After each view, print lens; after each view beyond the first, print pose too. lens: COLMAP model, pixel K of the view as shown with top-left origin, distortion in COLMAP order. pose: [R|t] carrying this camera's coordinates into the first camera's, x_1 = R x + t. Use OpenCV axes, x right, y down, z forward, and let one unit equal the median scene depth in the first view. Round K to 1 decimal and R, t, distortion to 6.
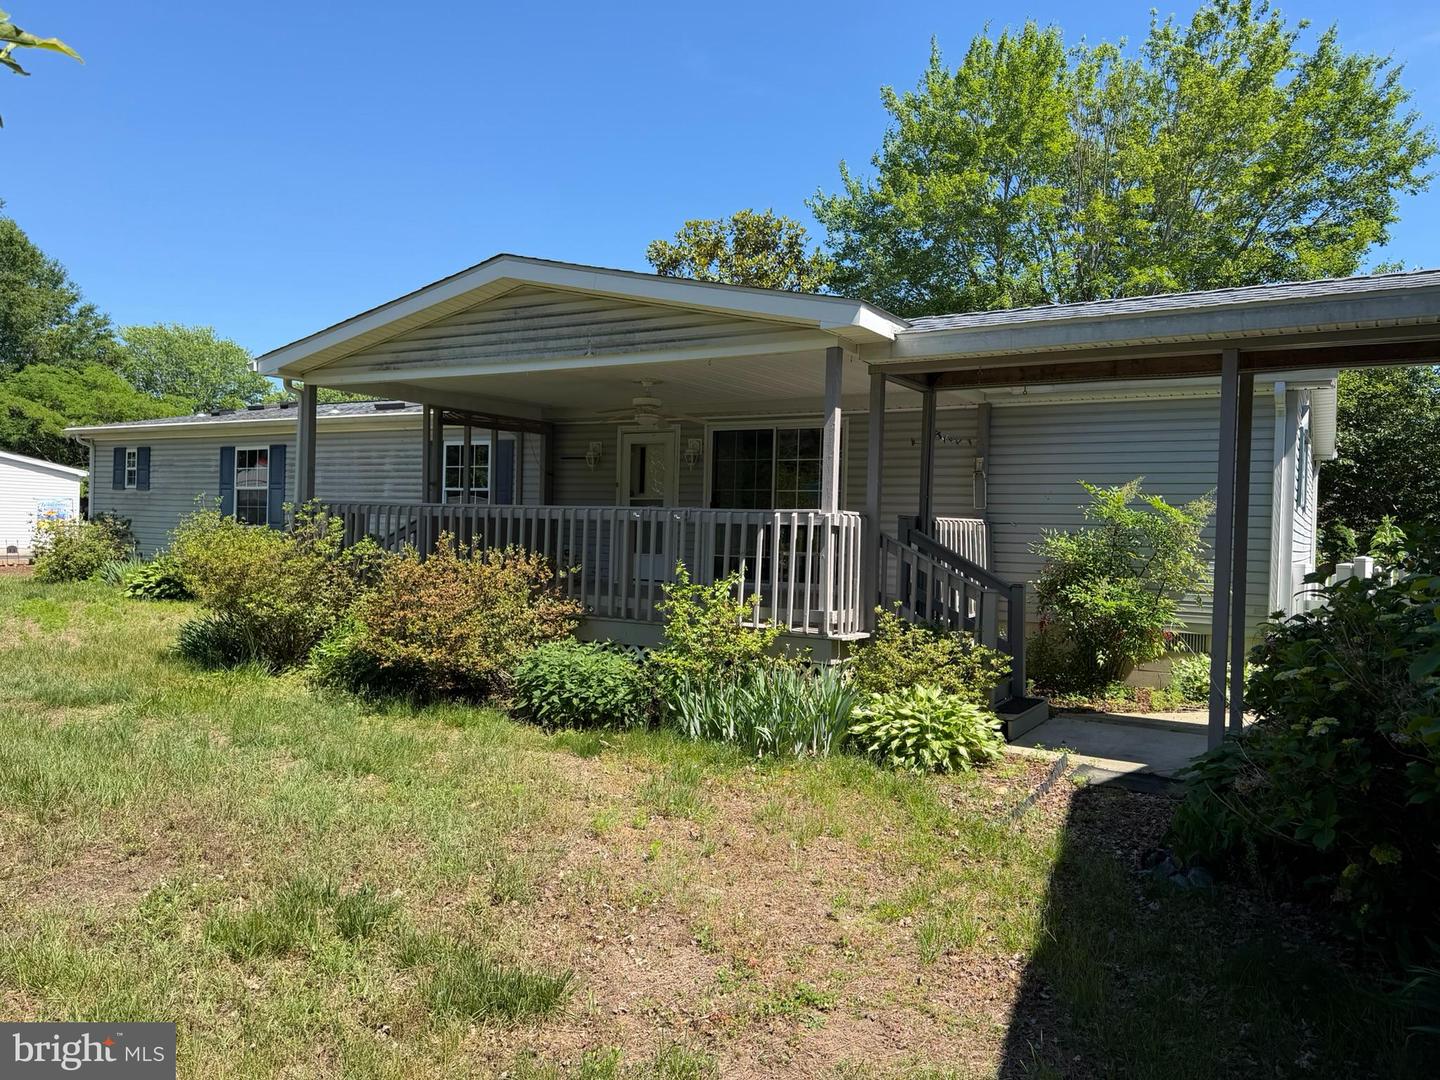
lens RADIAL K [[1025.7, 0, 720.6], [0, 1025.7, 538.7], [0, 0, 1]] dist [0.011859, -0.009227]
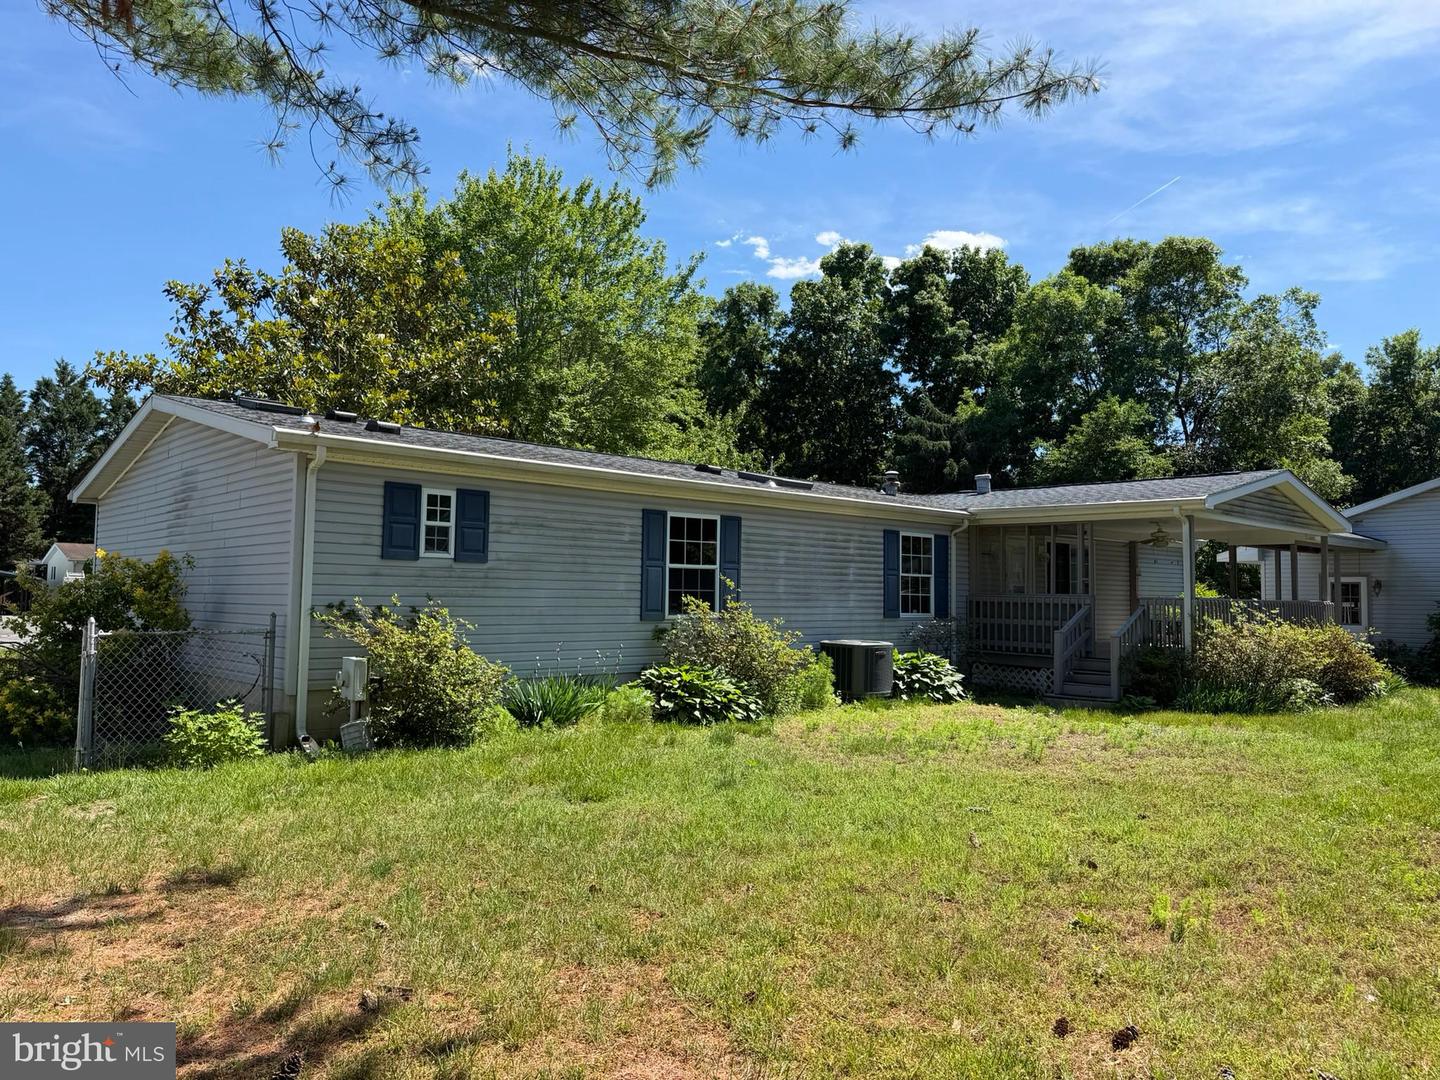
lens RADIAL K [[1025.7, 0, 720.2], [0, 1025.7, 539.5], [0, 0, 1]] dist [0.011859, -0.009227]
pose [[0.283091, 0.030596, 0.958605, -1.257878], [0.005987, 0.999415, -0.033667, -0.045426], [-0.959075, 0.015270, 0.282742, 0.791808]]
